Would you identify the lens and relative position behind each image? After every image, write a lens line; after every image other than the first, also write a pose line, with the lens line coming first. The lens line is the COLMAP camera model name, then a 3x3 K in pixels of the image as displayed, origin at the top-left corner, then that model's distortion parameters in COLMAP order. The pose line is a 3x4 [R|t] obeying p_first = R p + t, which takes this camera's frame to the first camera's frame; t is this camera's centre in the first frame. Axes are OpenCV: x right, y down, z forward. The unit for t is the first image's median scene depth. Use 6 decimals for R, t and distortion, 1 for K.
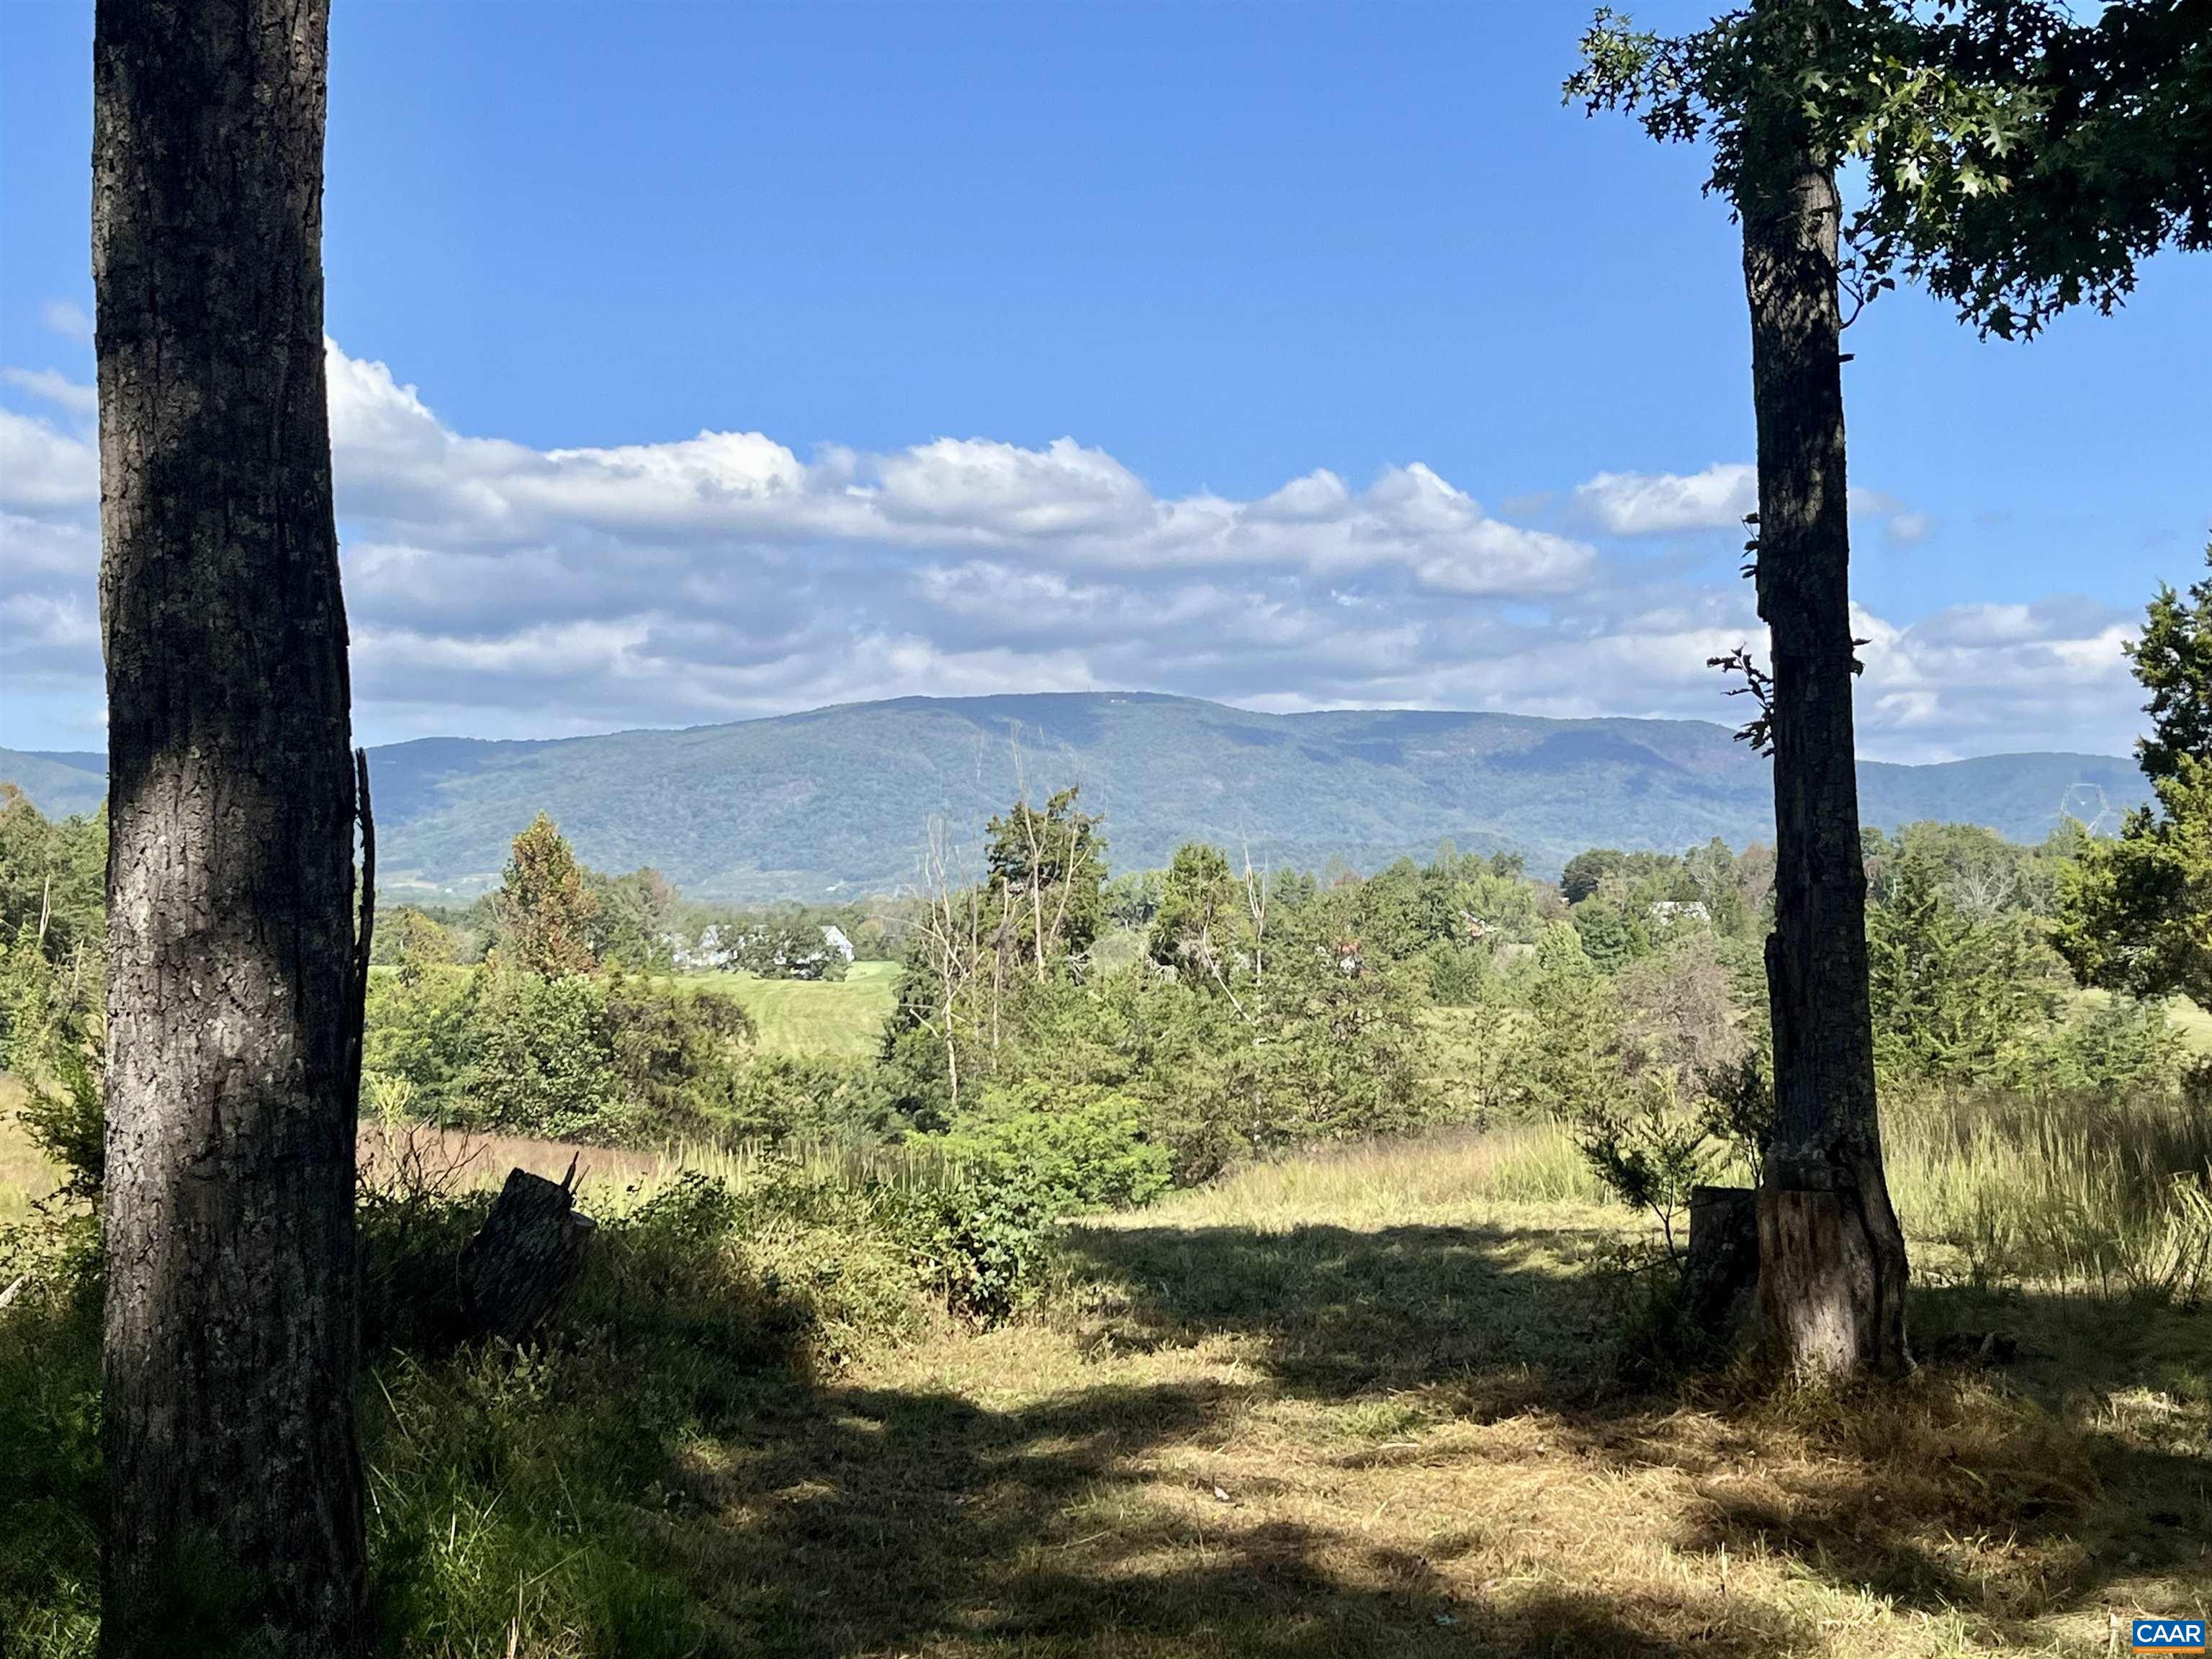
lens RADIAL K [[2898.8, 0, 1106.0], [0, 2898.8, 829.5], [0, 0, 1]] dist [0.213153, -0.884562]
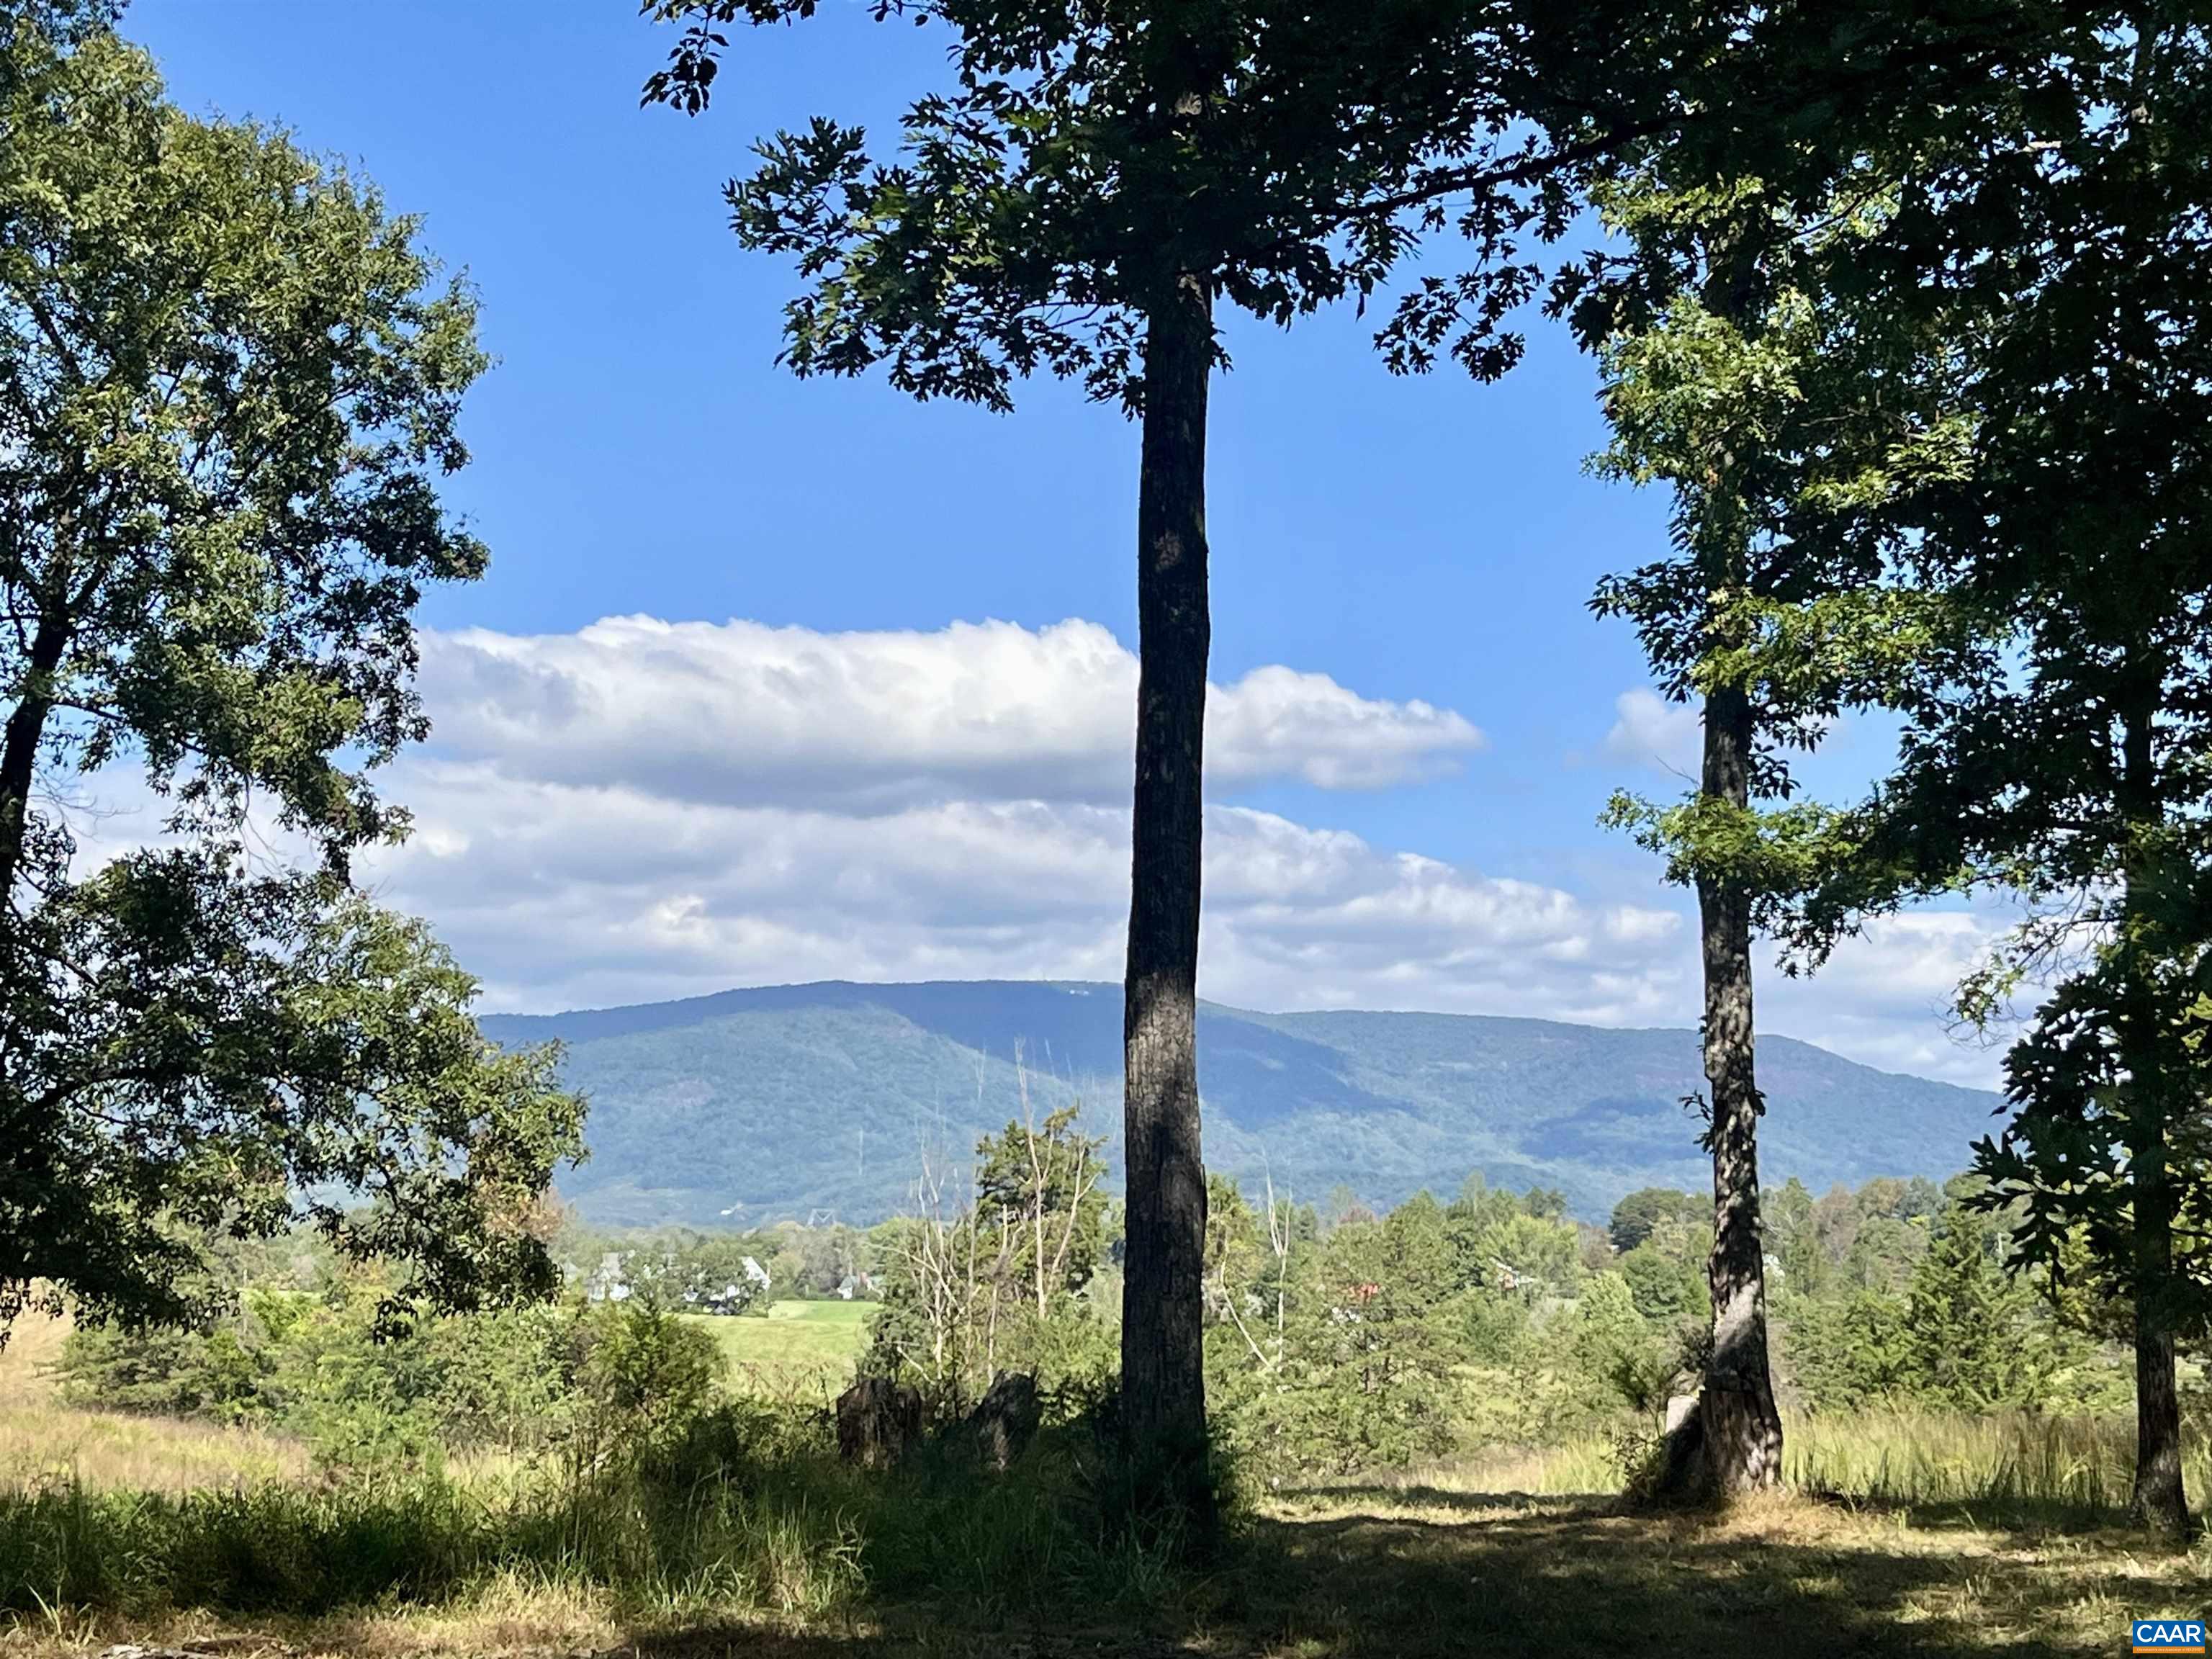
lens RADIAL K [[3503.9, 0, 1064.1], [0, 3503.9, 829.9], [0, 0, 1]] dist [0.111840, -0.036755]
pose [[0.999700, 0.024463, -0.000860, -0.019085], [-0.024441, 0.995616, -0.090283, -0.001995], [-0.001353, 0.090277, 0.995916, -0.128964]]
